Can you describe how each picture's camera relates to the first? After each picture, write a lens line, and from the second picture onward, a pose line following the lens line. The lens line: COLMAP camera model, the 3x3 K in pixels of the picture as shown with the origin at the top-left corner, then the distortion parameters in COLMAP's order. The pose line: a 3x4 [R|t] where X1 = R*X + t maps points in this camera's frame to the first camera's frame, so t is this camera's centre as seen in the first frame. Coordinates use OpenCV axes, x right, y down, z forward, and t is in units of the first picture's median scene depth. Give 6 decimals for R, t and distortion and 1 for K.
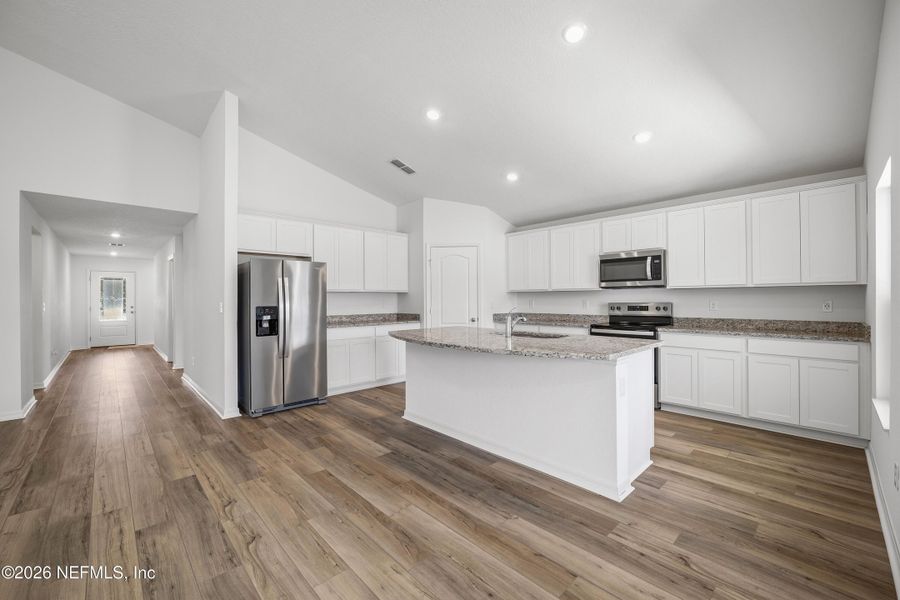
lens RADIAL K [[368.8, 0, 446.8], [0, 368.8, 298.8], [0, 0, 1]] dist [-0.013114, 0.000372]
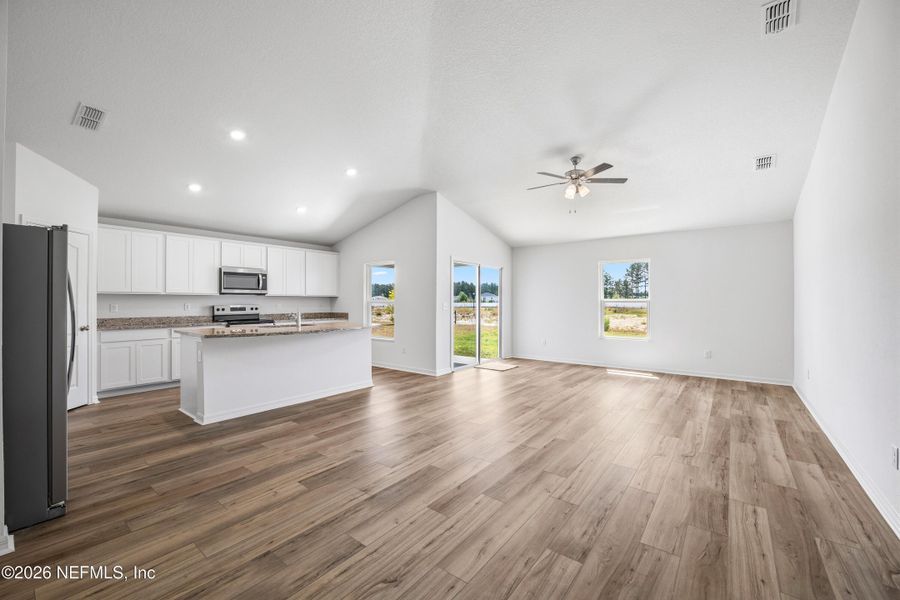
lens RADIAL K [[368.8, 0, 447.9], [0, 368.8, 302.0], [0, 0, 1]] dist [-0.013114, 0.000372]
pose [[-0.150221, 0.004869, 0.988641, -1.312822], [-0.000131, 0.999988, -0.004945, 0.007243], [-0.988653, -0.000873, -0.150218, 0.576453]]
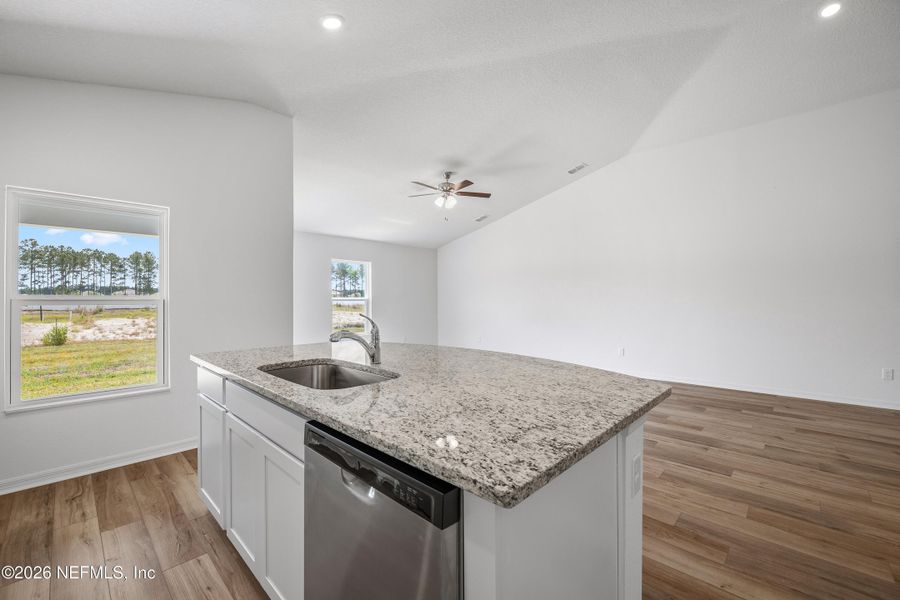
lens RADIAL K [[368.8, 0, 453.6], [0, 368.8, 294.9], [0, 0, 1]] dist [-0.013114, 0.000372]
pose [[-0.998033, 0.010007, -0.061885, 0.074682], [0.010912, 0.999838, -0.014312, 0.004723], [0.061732, -0.014959, -0.997981, 1.476087]]
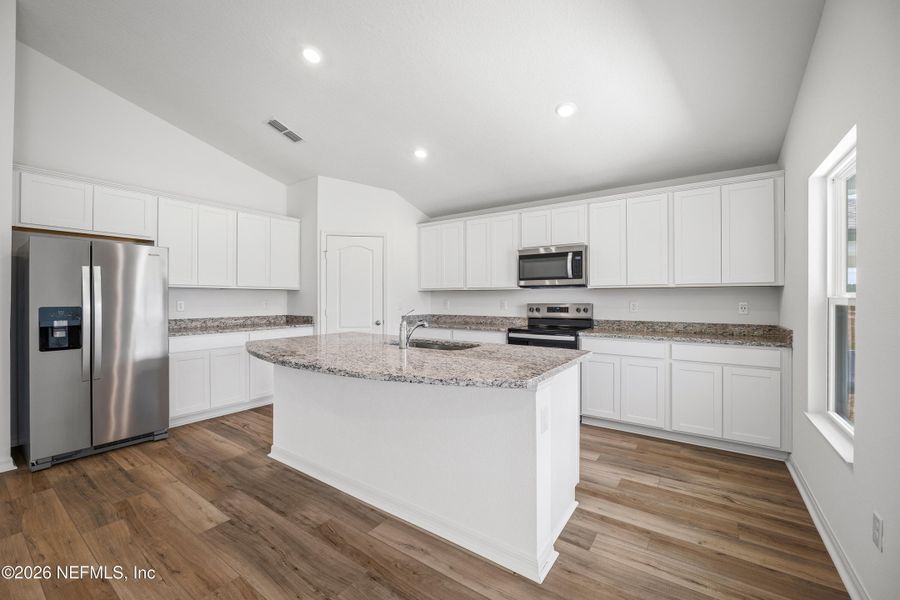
lens RADIAL K [[368.8, 0, 447.8], [0, 368.8, 297.5], [0, 0, 1]] dist [-0.013114, 0.000372]
pose [[0.979783, 0.006787, 0.199947, 0.096647], [-0.006355, 0.999976, -0.002800, -0.000196], [-0.199961, 0.001473, 0.979803, 0.218836]]
